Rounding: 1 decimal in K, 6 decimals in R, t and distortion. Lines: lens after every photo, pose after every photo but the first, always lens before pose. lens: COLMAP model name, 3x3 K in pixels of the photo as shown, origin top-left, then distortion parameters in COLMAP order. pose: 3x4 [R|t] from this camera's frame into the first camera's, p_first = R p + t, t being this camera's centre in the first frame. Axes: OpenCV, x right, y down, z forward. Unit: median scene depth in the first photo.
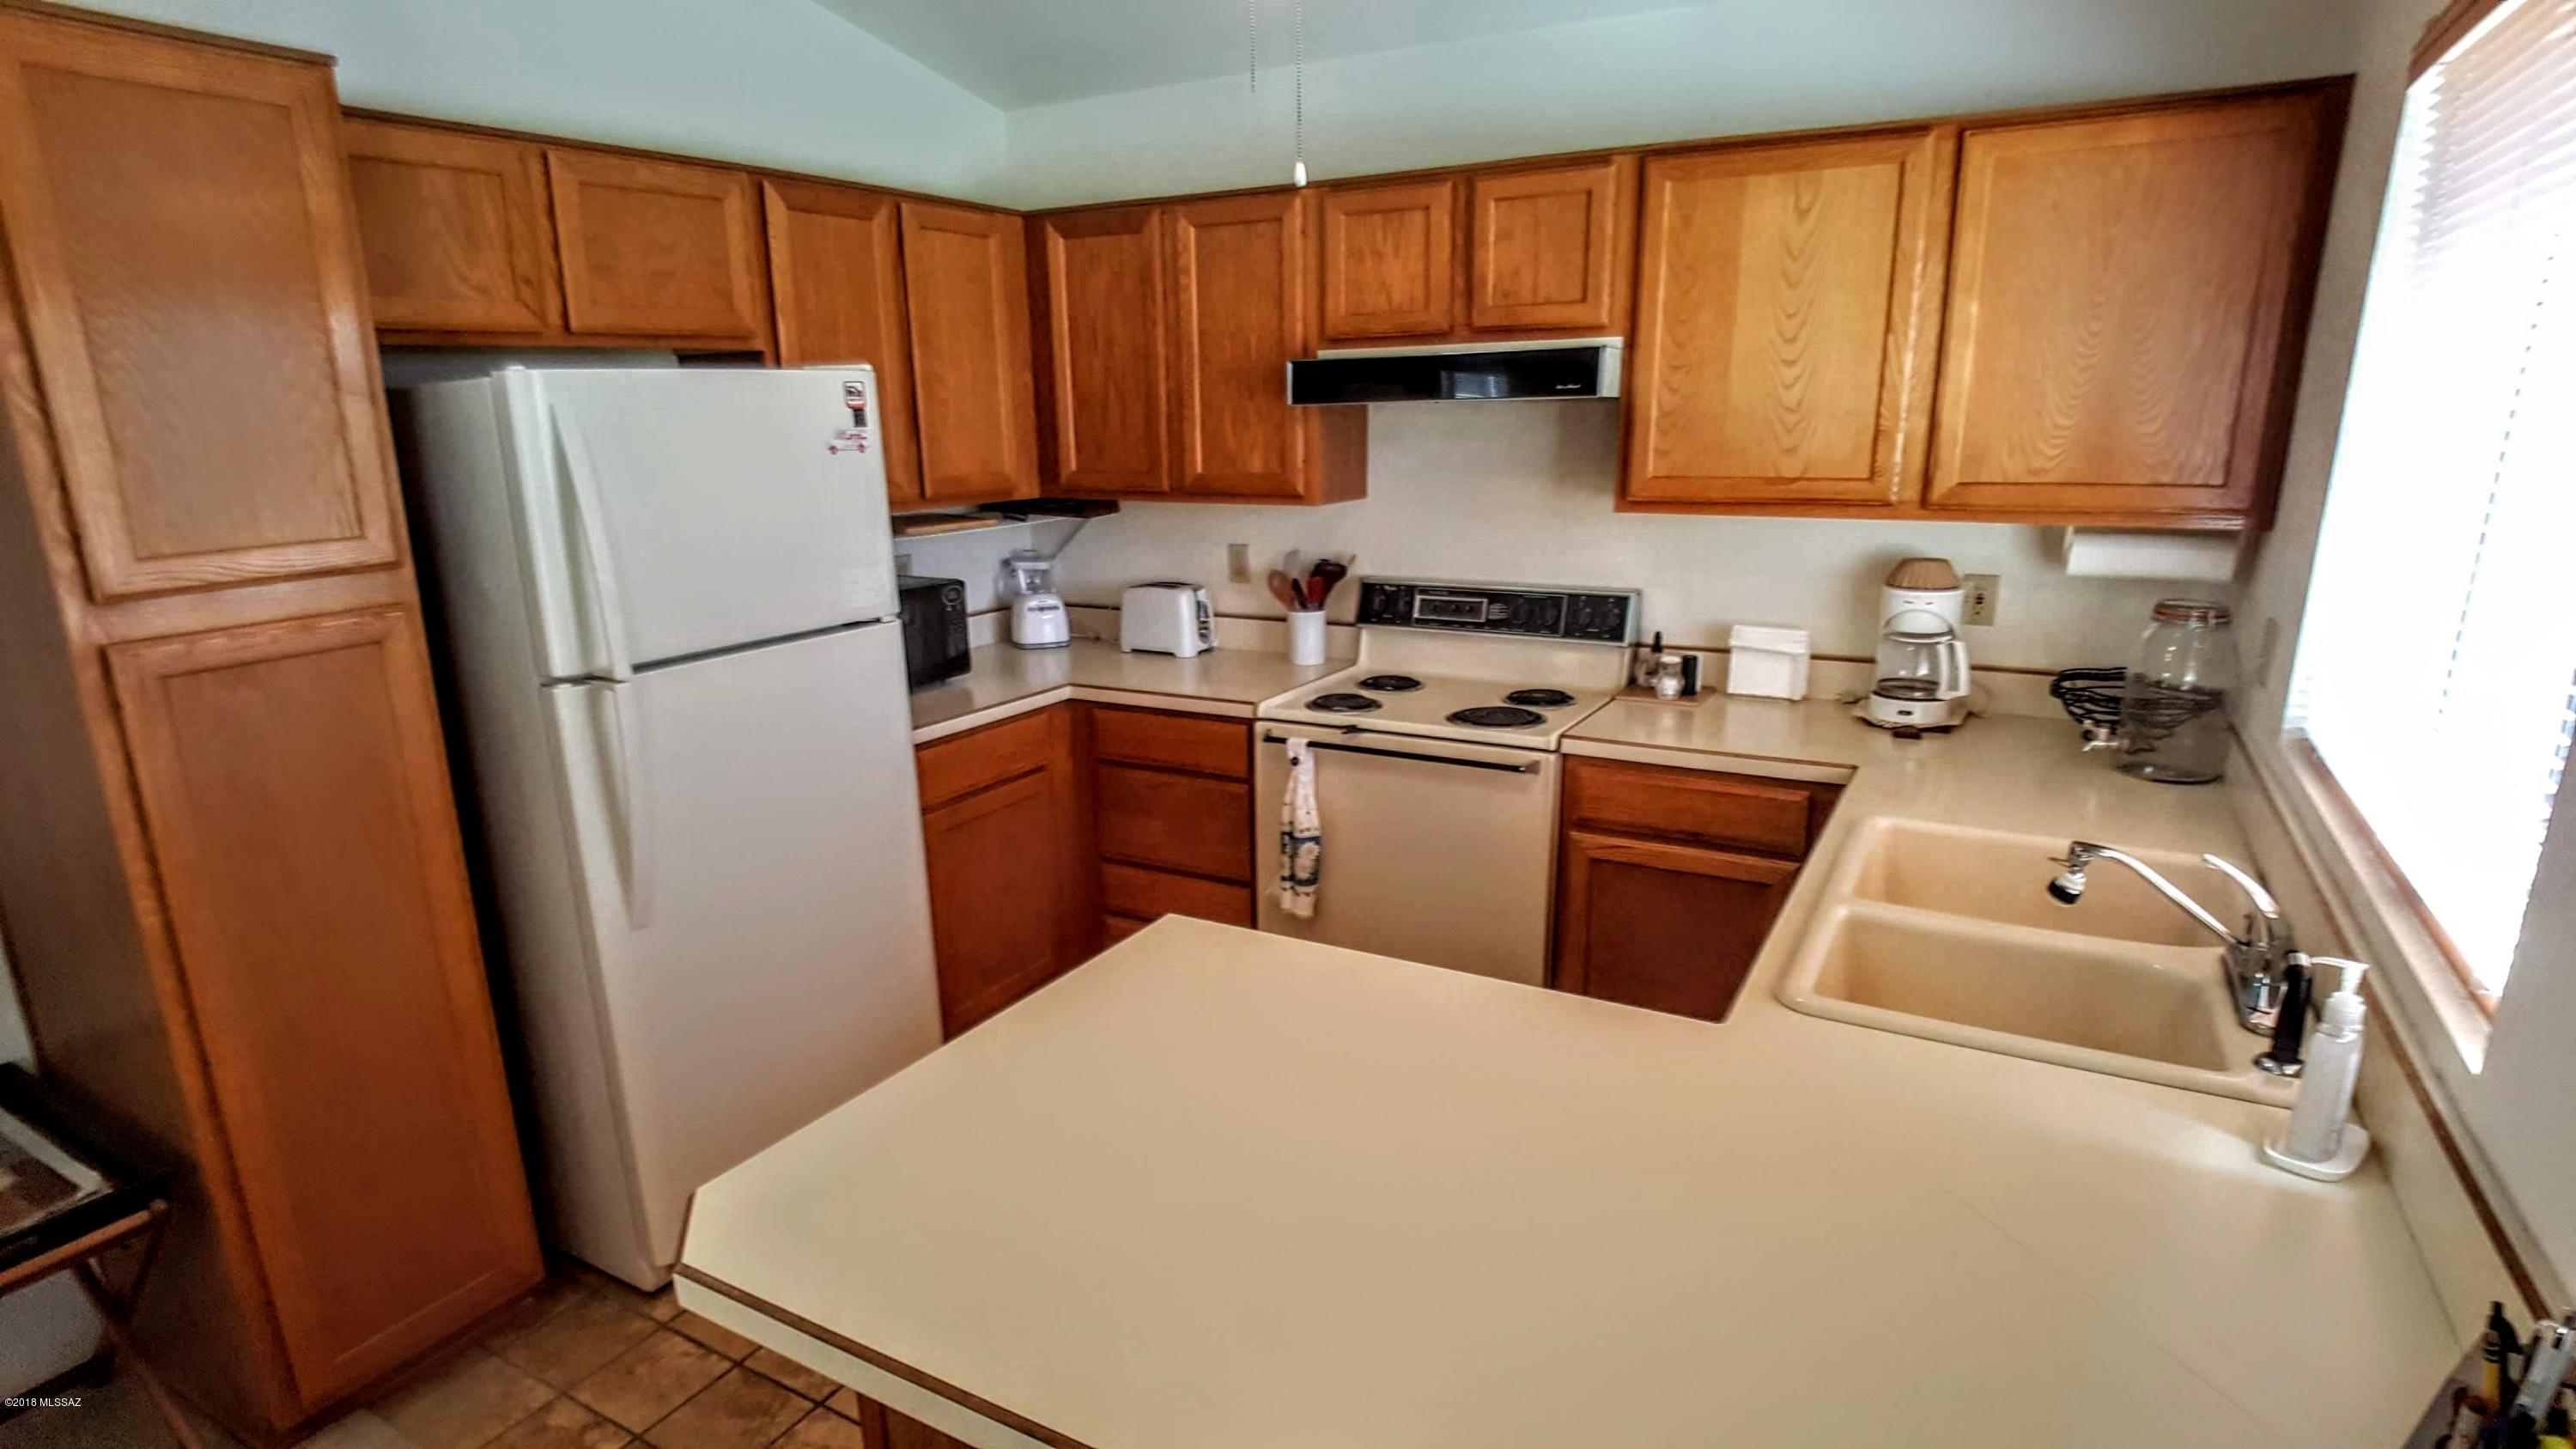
lens RADIAL K [[1308.1, 0, 1284.5], [0, 1308.1, 748.4], [0, 0, 1]] dist [0.034964, -0.067129]
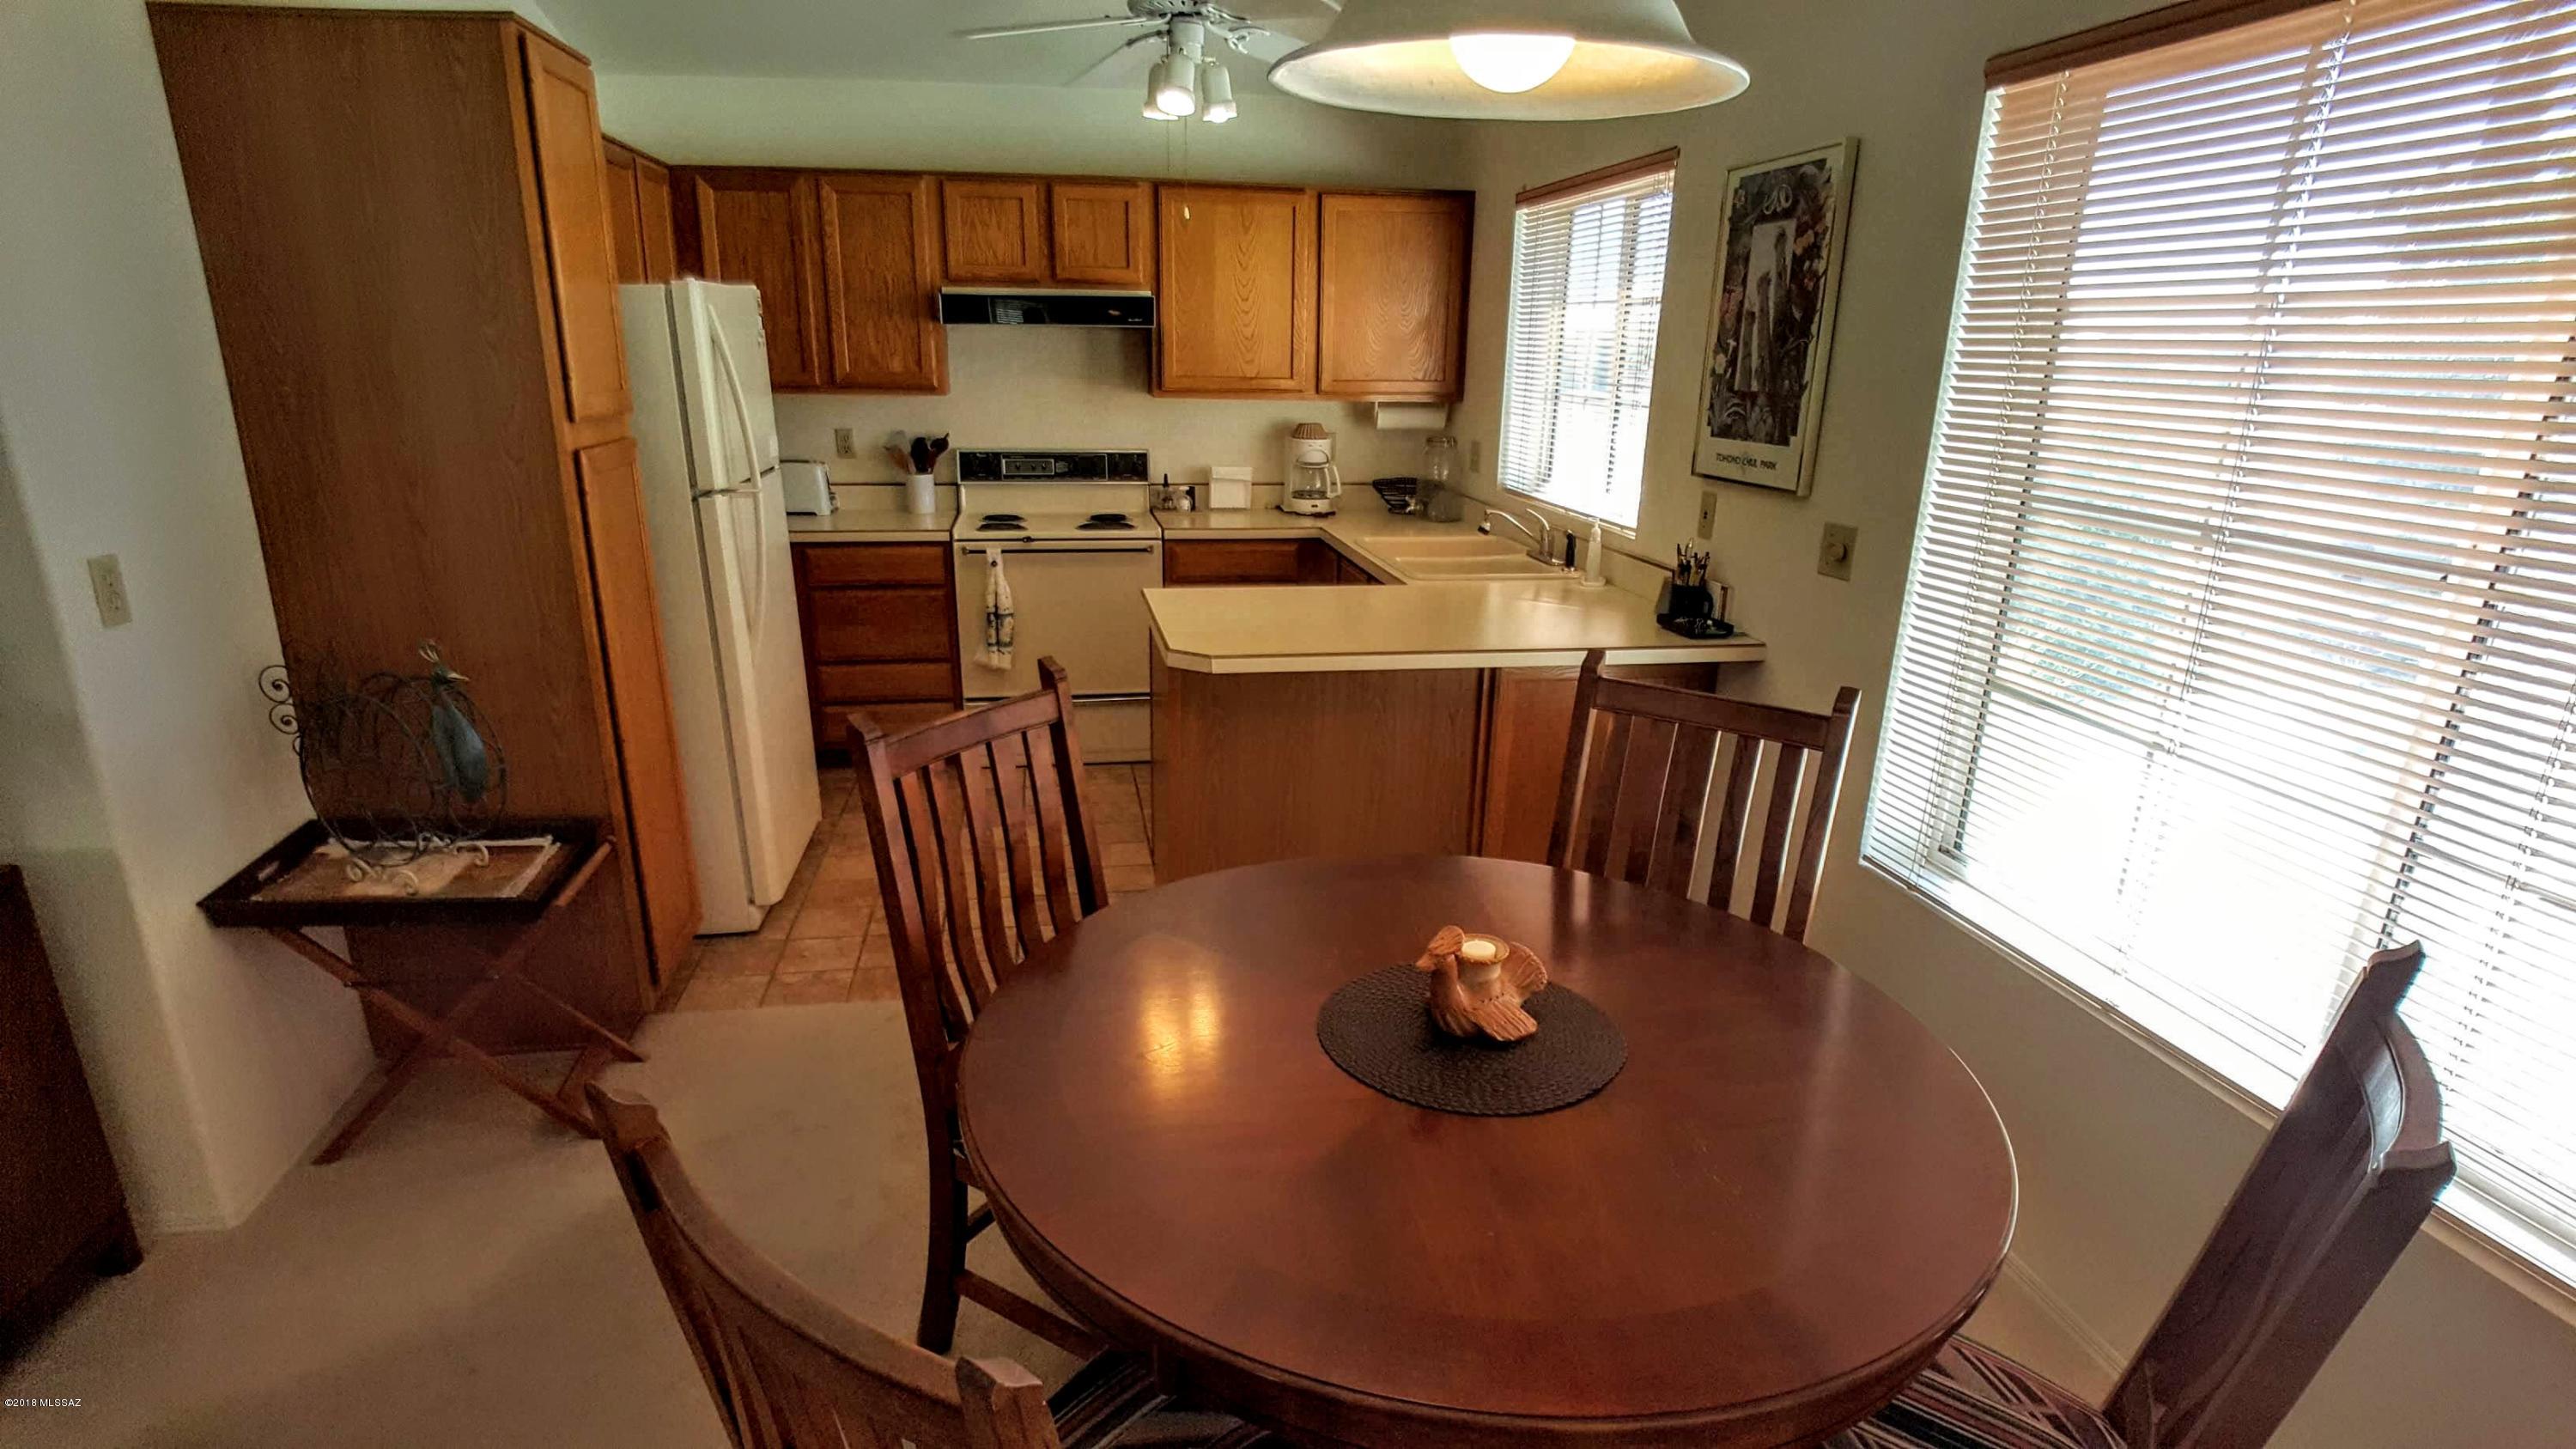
lens RADIAL K [[1351.0, 0, 1258.5], [0, 1351.0, 778.8], [0, 0, 1]] dist [-0.031623, -0.009243]
pose [[0.775625, -0.164392, 0.609410, -0.737514], [0.132384, 0.986383, 0.097591, 0.142284], [-0.617155, 0.004982, 0.786826, -0.406437]]
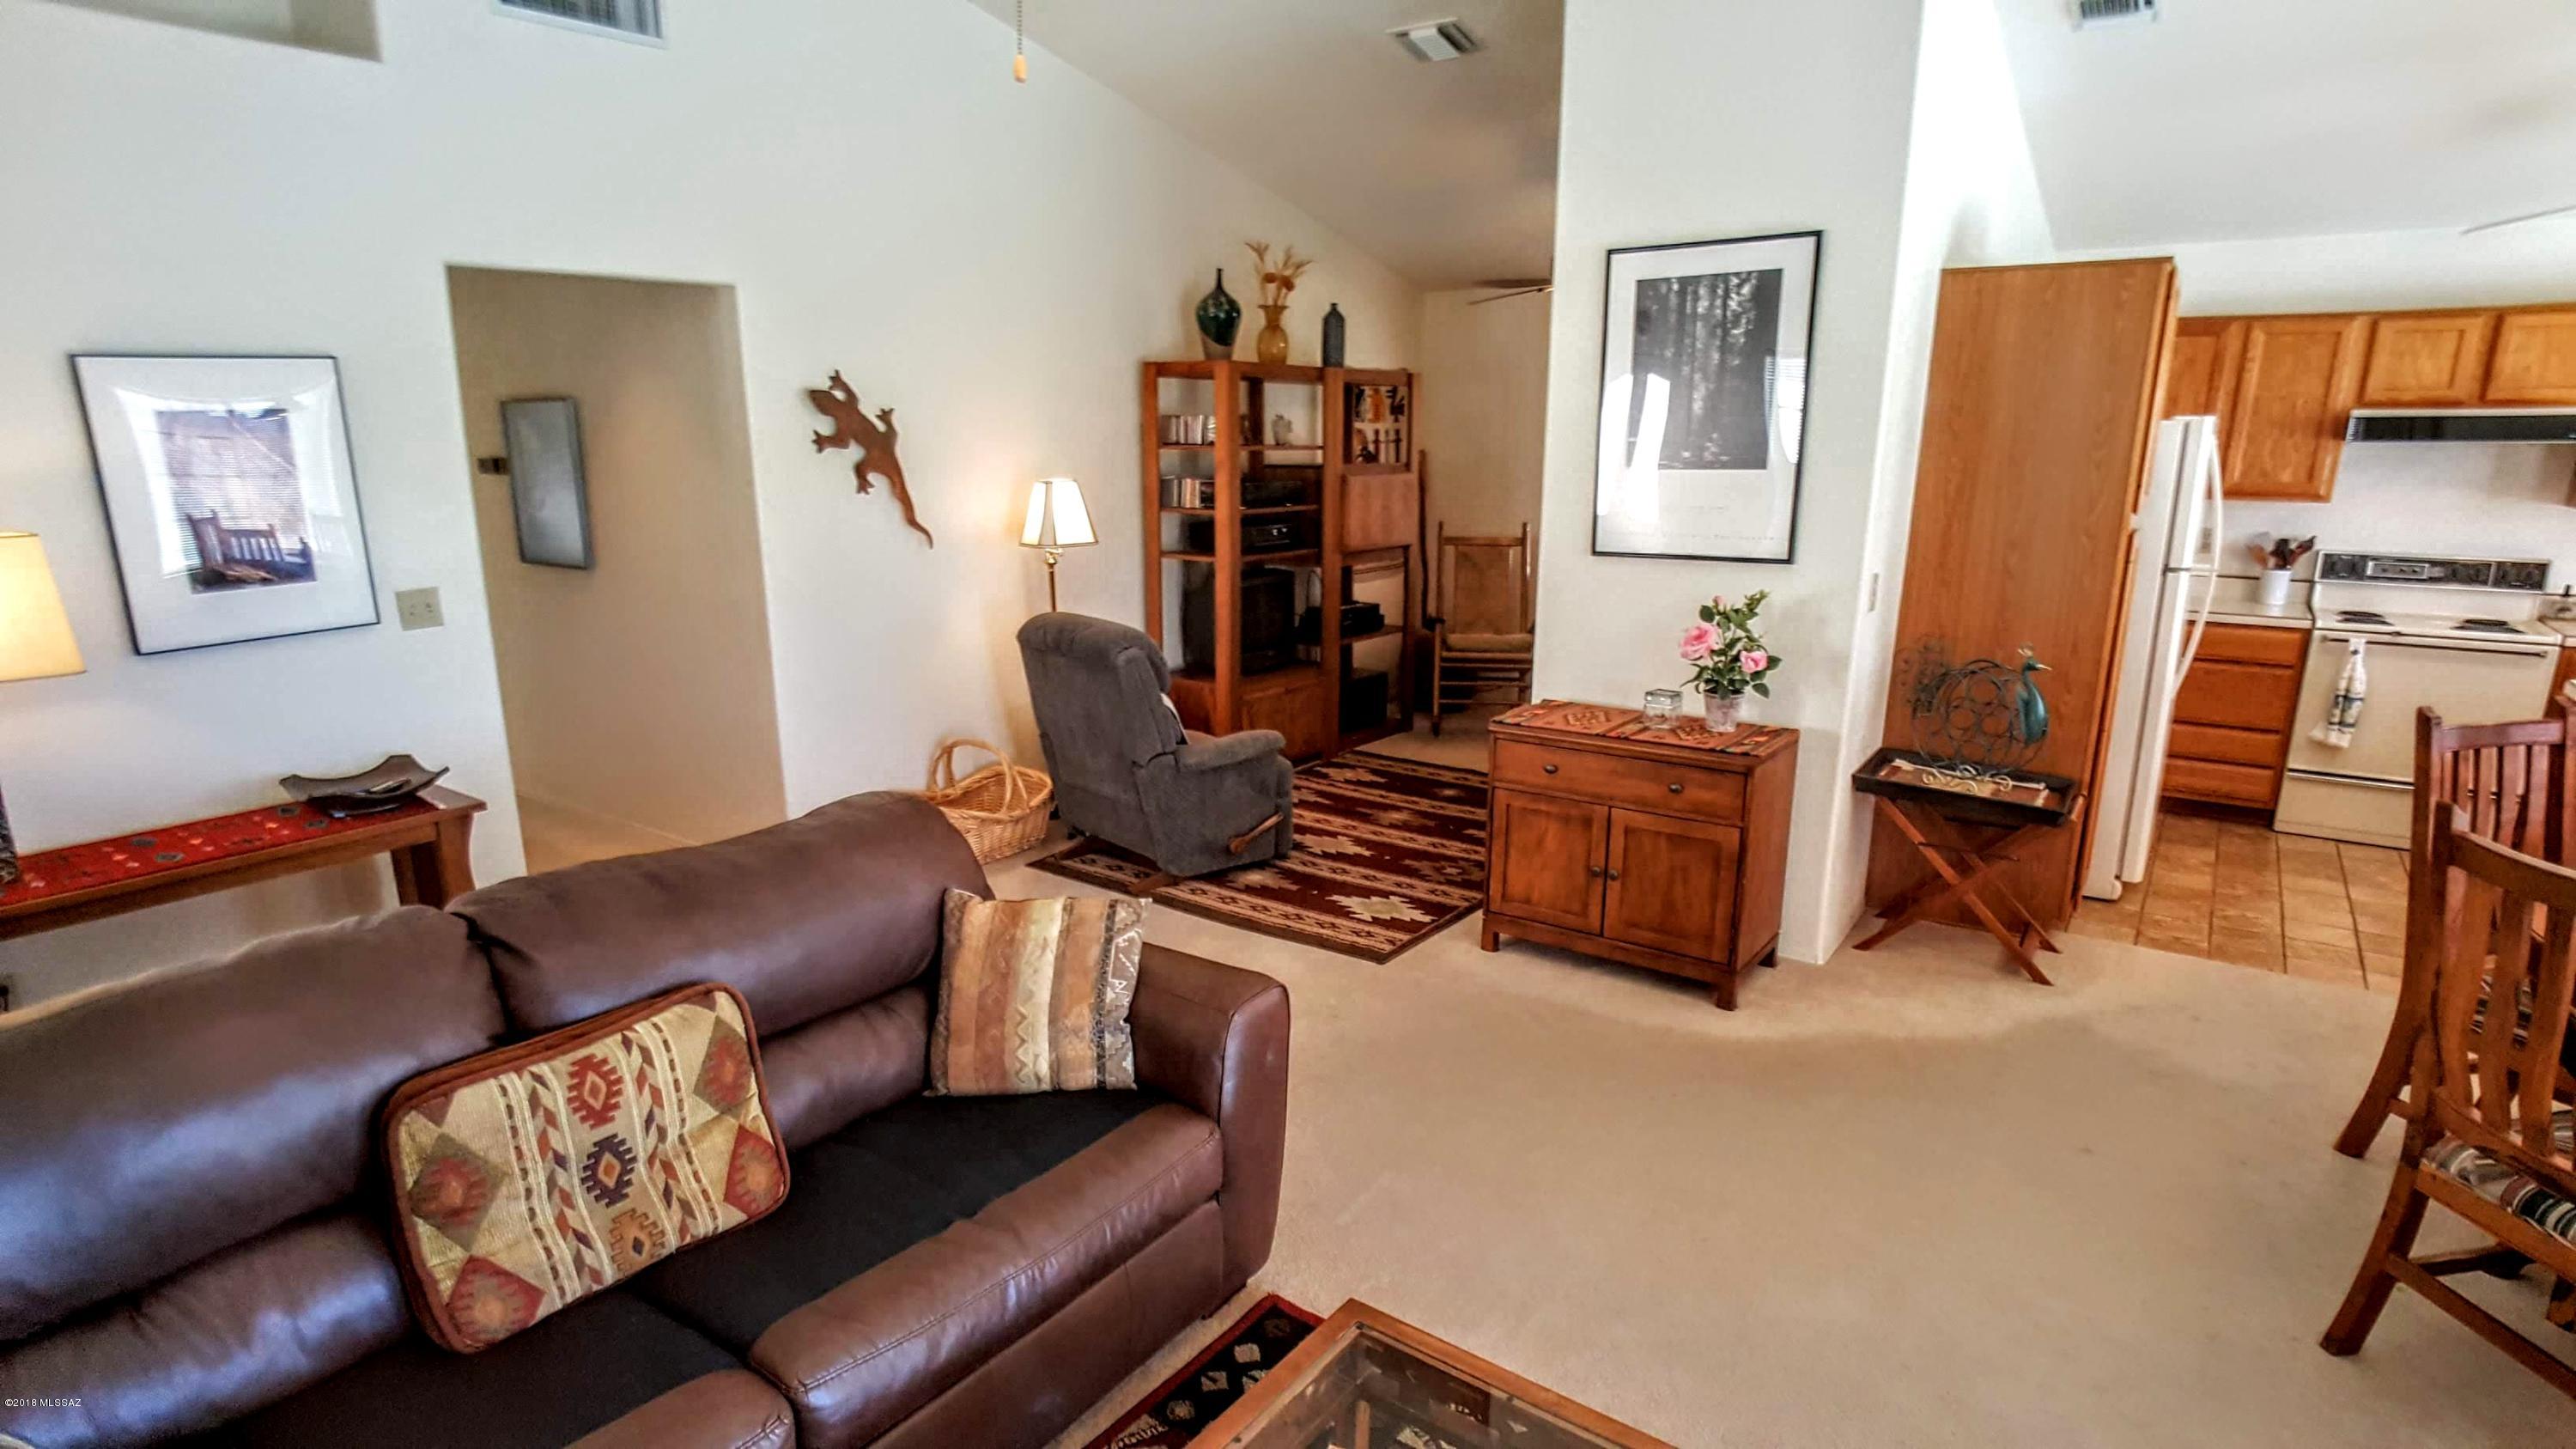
lens RADIAL K [[1276.2, 0, 1278.1], [0, 1276.2, 763.7], [0, 0, 1]] dist [-0.024499, 0.001291]
pose [[0.992488, 0.043077, -0.114510, -1.168536], [-0.044332, 0.998981, -0.008441, 0.226944], [0.114030, 0.013454, 0.993386, -0.752267]]
